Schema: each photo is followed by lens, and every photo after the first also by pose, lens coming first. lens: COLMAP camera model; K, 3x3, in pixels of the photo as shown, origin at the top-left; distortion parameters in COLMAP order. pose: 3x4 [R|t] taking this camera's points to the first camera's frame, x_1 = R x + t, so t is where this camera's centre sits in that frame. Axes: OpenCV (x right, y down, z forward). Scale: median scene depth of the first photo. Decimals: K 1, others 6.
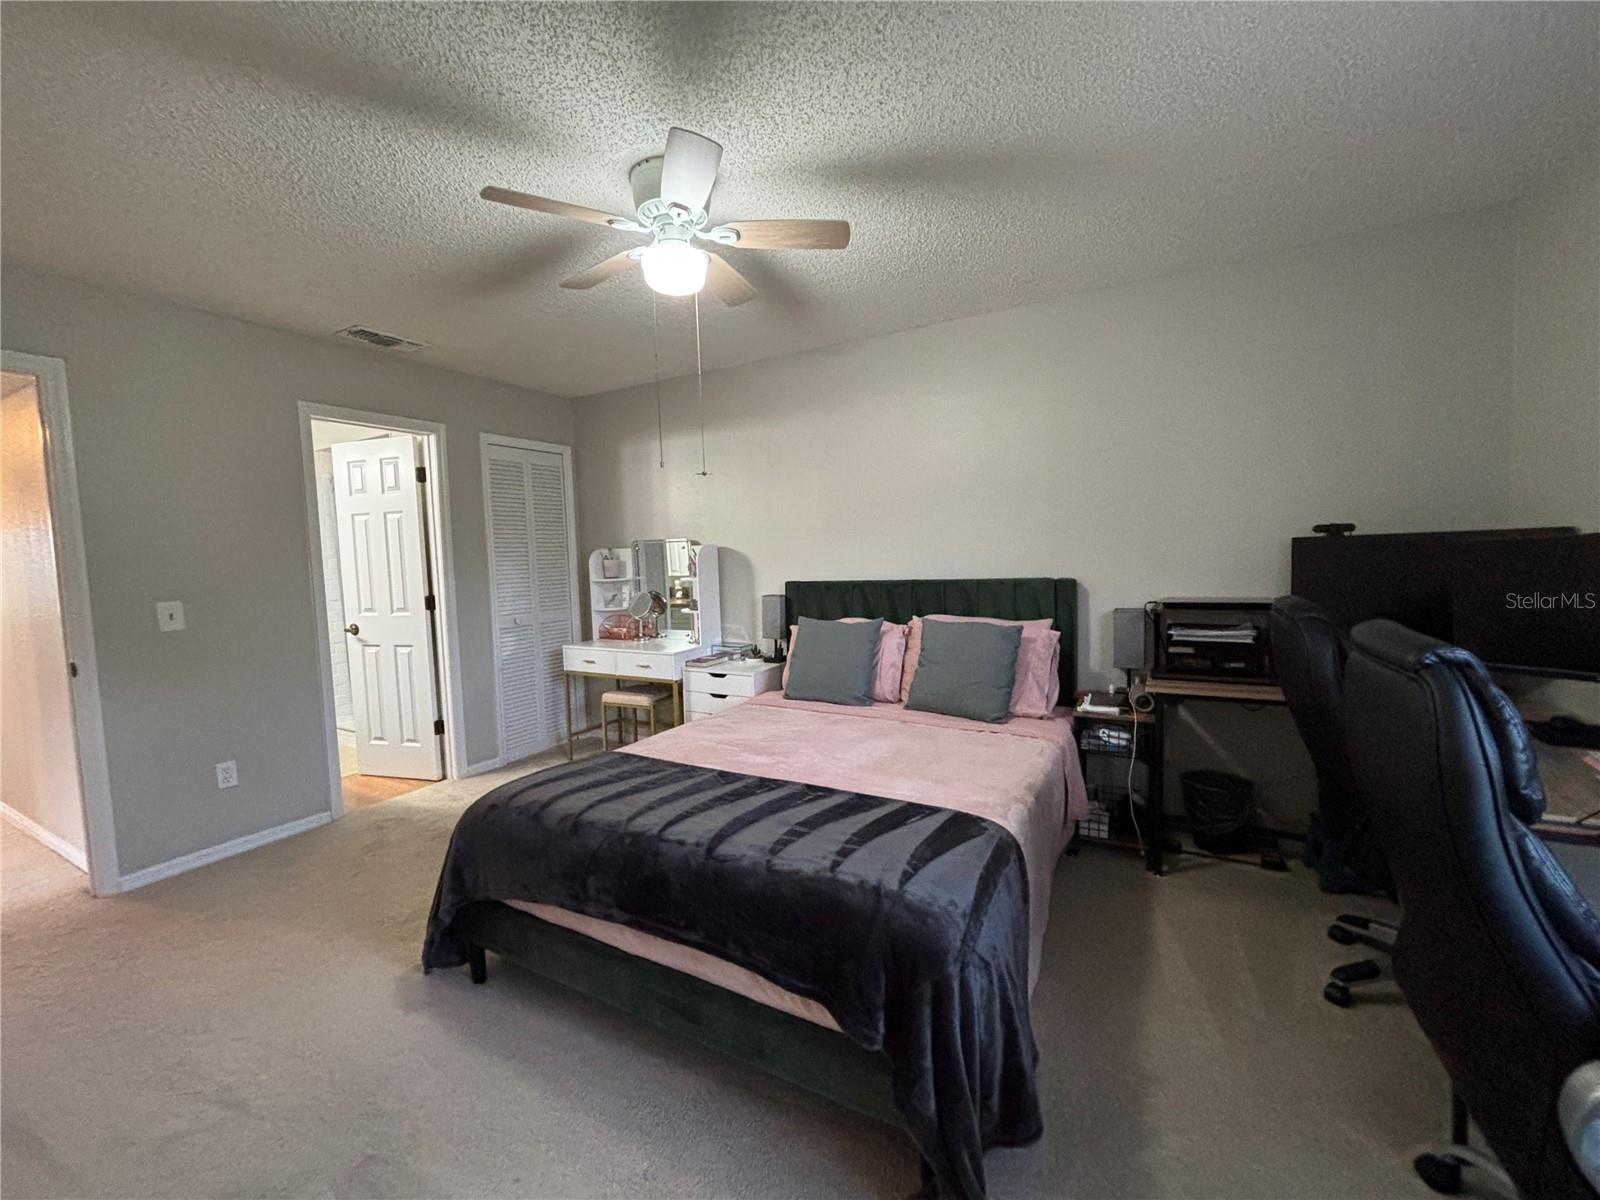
lens RADIAL K [[649.6, 0, 802.6], [0, 649.6, 598.2], [0, 0, 1]] dist [0.001318, 0.000074]
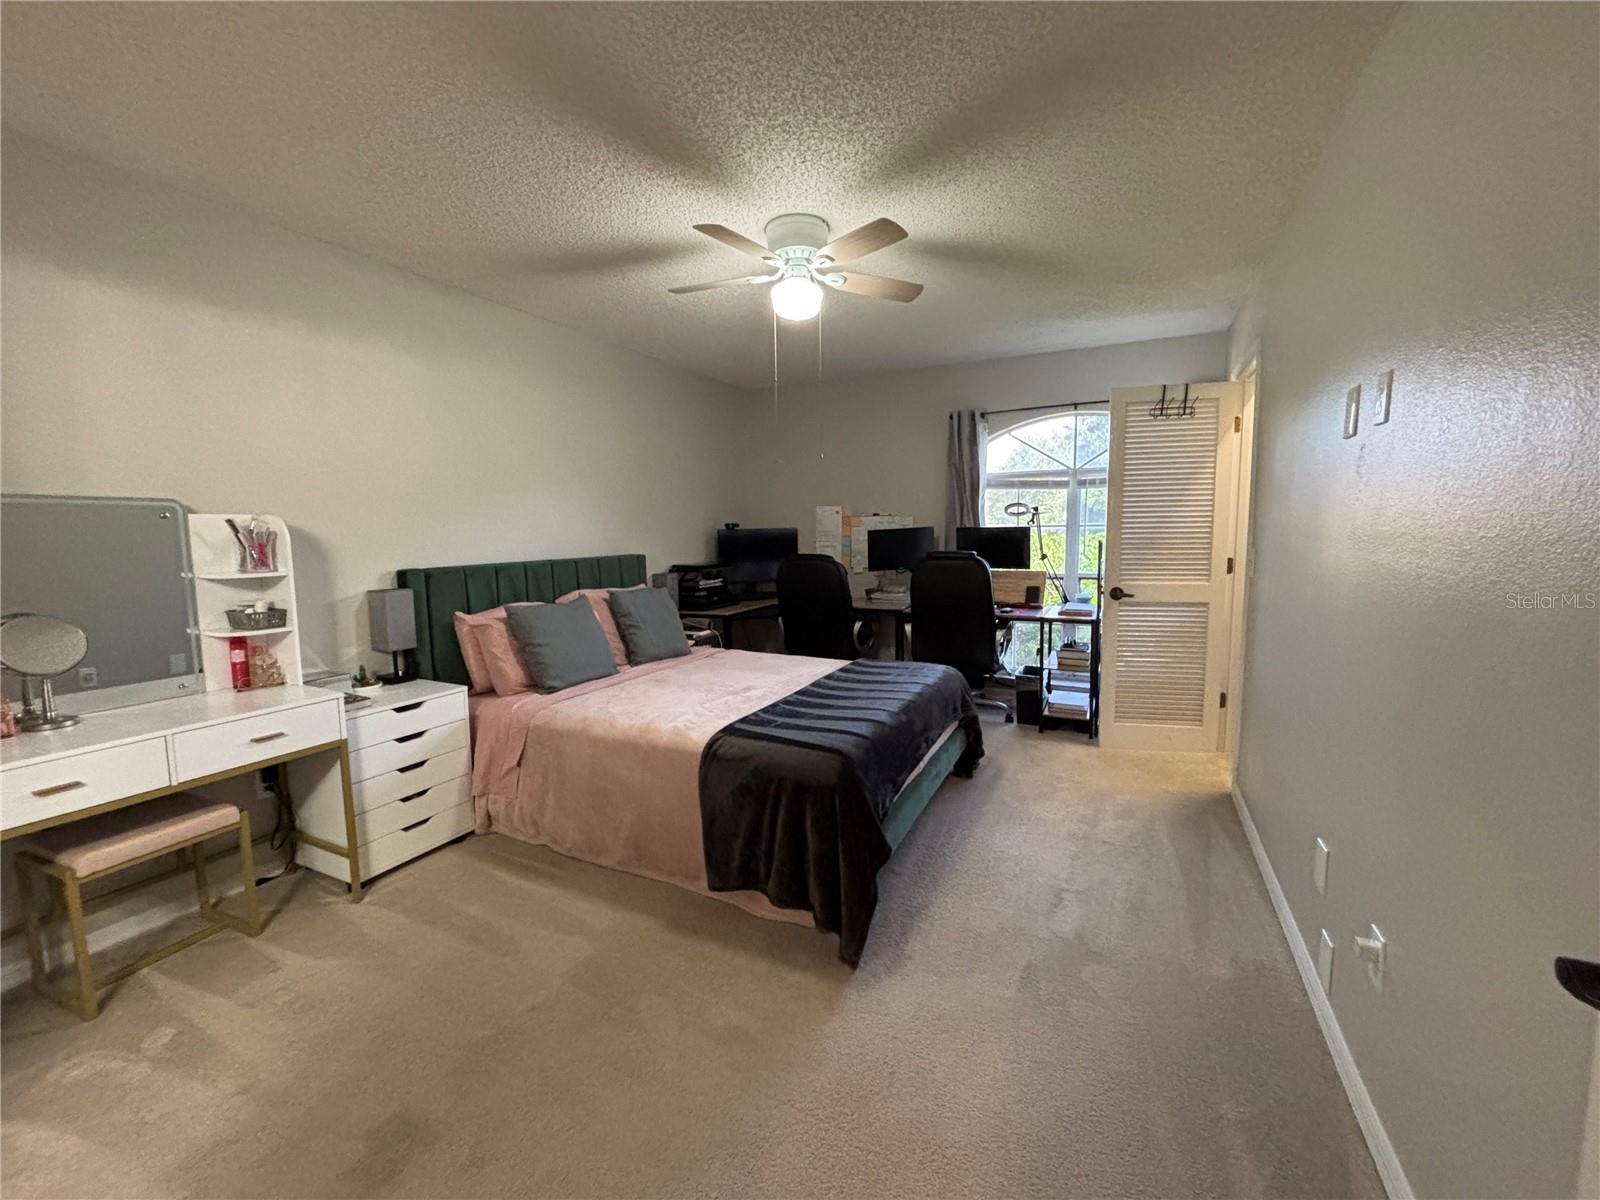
lens RADIAL K [[649.6, 0, 802.6], [0, 649.6, 598.2], [0, 0, 1]] dist [0.001318, 0.000074]
pose [[-0.103290, -0.057809, 0.992970, -1.179285], [0.088485, 0.993817, 0.067063, 0.001277], [-0.990708, 0.094790, -0.097536, 0.946907]]
